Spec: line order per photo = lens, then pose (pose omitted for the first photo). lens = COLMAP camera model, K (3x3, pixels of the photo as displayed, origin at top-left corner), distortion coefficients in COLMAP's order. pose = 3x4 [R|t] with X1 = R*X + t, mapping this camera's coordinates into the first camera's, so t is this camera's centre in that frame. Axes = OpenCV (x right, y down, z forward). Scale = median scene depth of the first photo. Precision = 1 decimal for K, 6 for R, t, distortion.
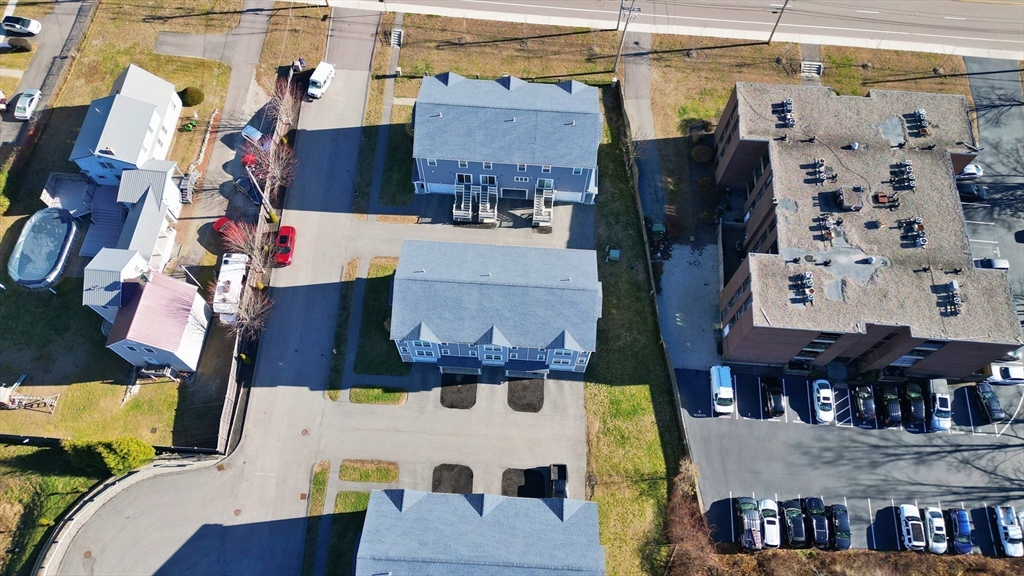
lens RADIAL K [[732.1, 0, 515.7], [0, 732.1, 289.9], [0, 0, 1]] dist [0.084403, -0.071884]
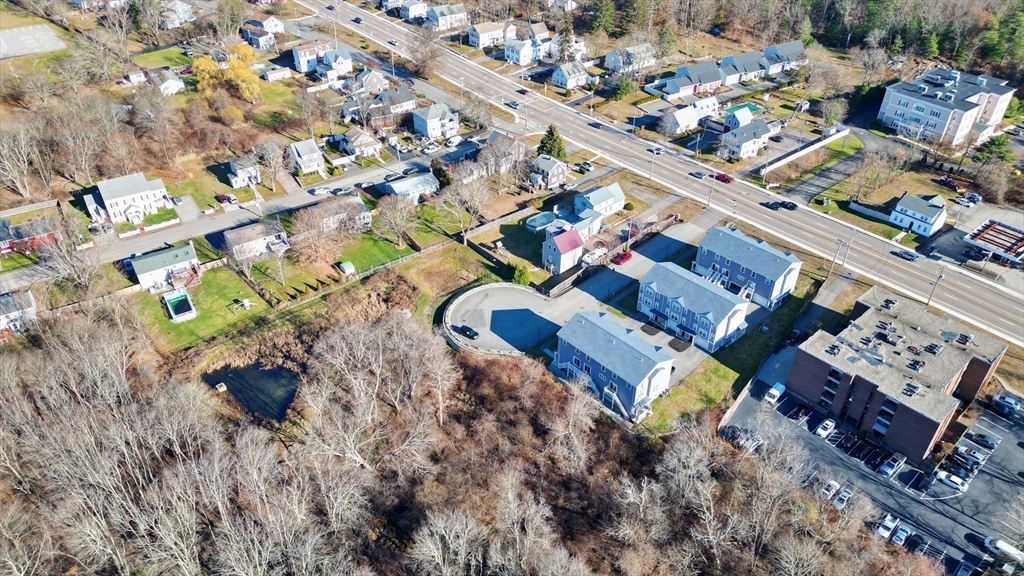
lens RADIAL K [[731.1, 0, 518.5], [0, 731.1, 287.9], [0, 0, 1]] dist [0.152087, -0.178083]
pose [[0.724021, 0.396029, -0.564761, 0.753634], [-0.626217, 0.720681, -0.297441, 0.884386], [0.289217, 0.569016, 0.769788, -0.732094]]
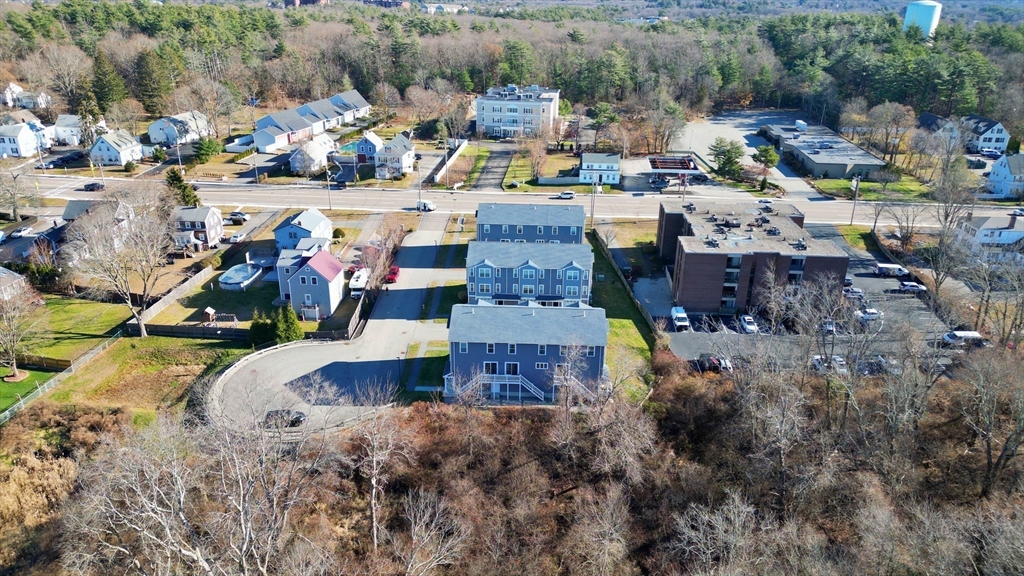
lens RADIAL K [[731.1, 0, 518.5], [0, 731.1, 287.9], [0, 0, 1]] dist [0.152087, -0.178083]
pose [[0.999654, -0.018666, 0.018510, -0.077172], [0.026273, 0.732905, -0.679824, 1.104749], [-0.000876, 0.680075, 0.733142, -0.144766]]
